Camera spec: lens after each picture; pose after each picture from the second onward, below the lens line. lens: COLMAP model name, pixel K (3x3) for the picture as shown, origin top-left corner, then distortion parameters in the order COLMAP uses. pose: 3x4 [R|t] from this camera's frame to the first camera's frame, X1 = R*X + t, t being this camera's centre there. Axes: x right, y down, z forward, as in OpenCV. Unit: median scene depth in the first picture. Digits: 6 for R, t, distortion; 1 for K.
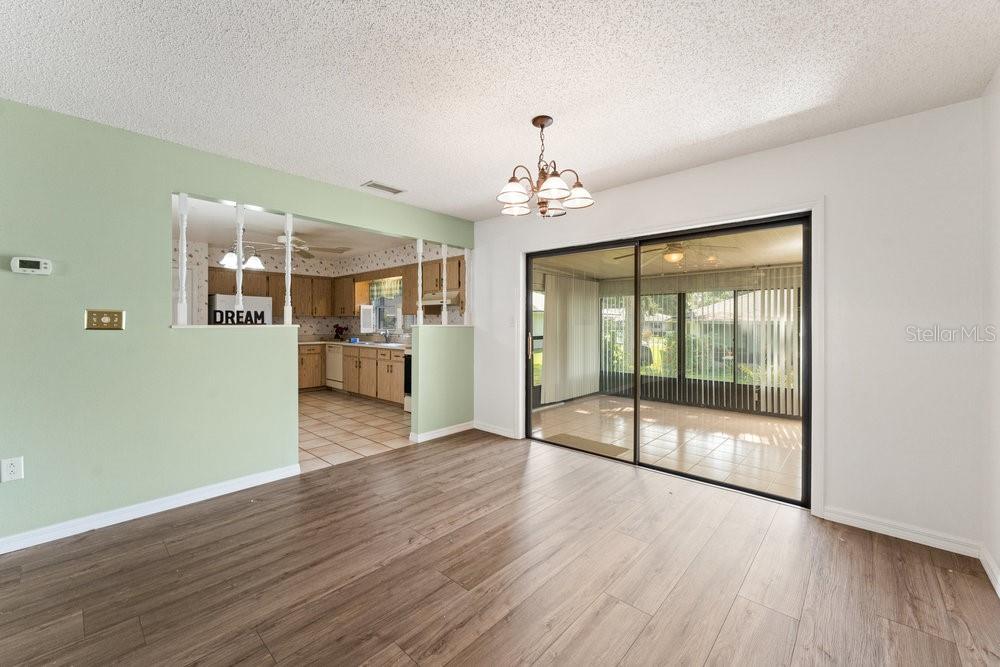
lens RADIAL K [[399.2, 0, 495.5], [0, 399.2, 323.4], [0, 0, 1]] dist [0.001256, 0.000003]
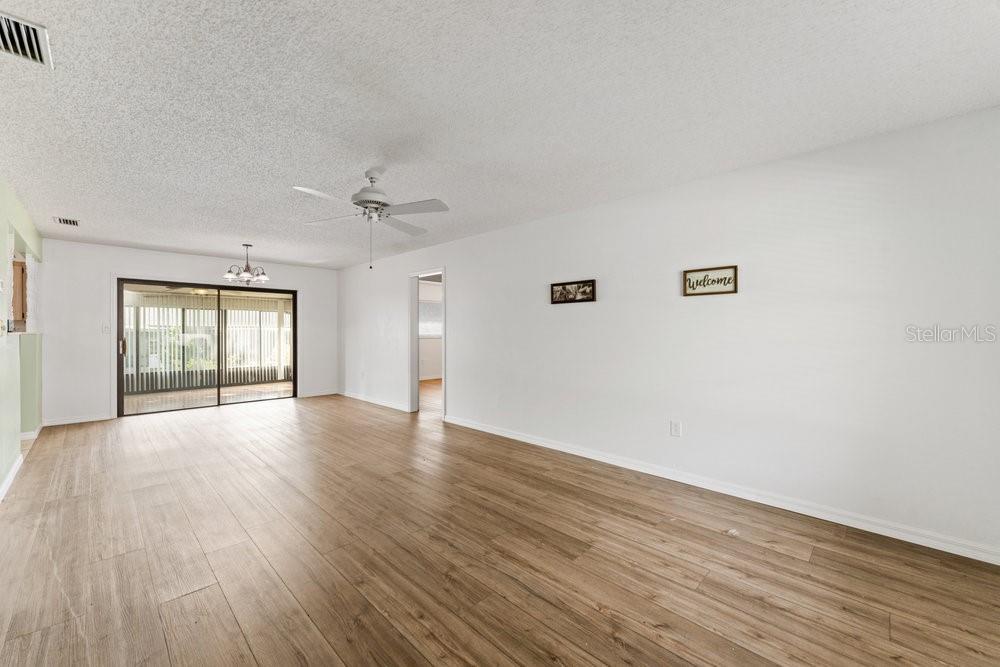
lens RADIAL K [[399.2, 0, 496.8], [0, 399.2, 331.4], [0, 0, 1]] dist [0.001256, 0.000003]
pose [[0.036165, -0.003098, 0.999341, -1.410019], [-0.000147, 0.999995, 0.003105, -0.003177], [-0.999346, -0.000259, 0.036164, -0.360490]]
